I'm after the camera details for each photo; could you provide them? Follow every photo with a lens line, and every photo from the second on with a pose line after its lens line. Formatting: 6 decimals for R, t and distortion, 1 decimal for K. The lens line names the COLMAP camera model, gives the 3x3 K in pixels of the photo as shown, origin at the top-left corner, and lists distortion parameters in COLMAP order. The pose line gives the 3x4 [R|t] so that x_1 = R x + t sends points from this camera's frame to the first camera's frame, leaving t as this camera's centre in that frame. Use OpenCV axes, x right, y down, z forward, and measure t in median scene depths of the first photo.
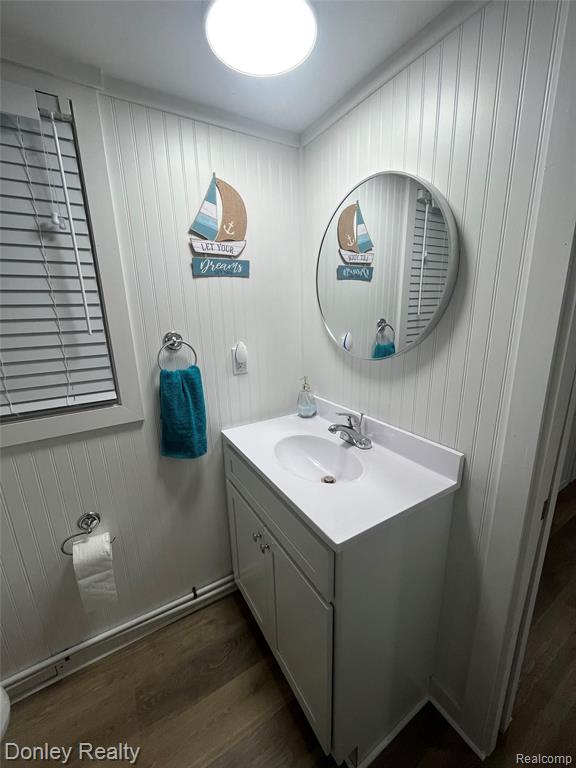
lens RADIAL K [[307.3, 0, 286.4], [0, 307.3, 393.1], [0, 0, 1]] dist [-0.003080, -0.000365]
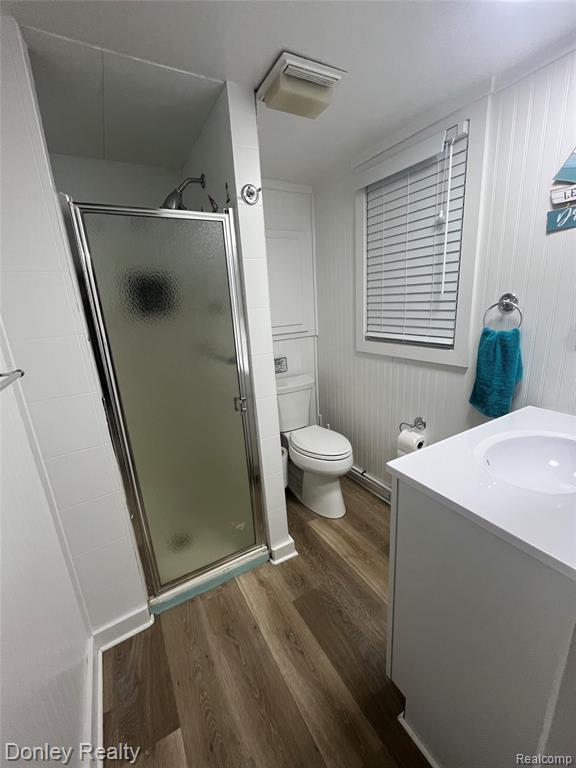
lens RADIAL K [[310.7, 0, 287.5], [0, 310.7, 382.5], [0, 0, 1]] dist [-0.001521, -0.000158]
pose [[-0.018325, 0.296910, -0.954730, 0.761488], [-0.188538, 0.936733, 0.294932, -0.087681], [0.981895, 0.185407, 0.038813, 0.288202]]
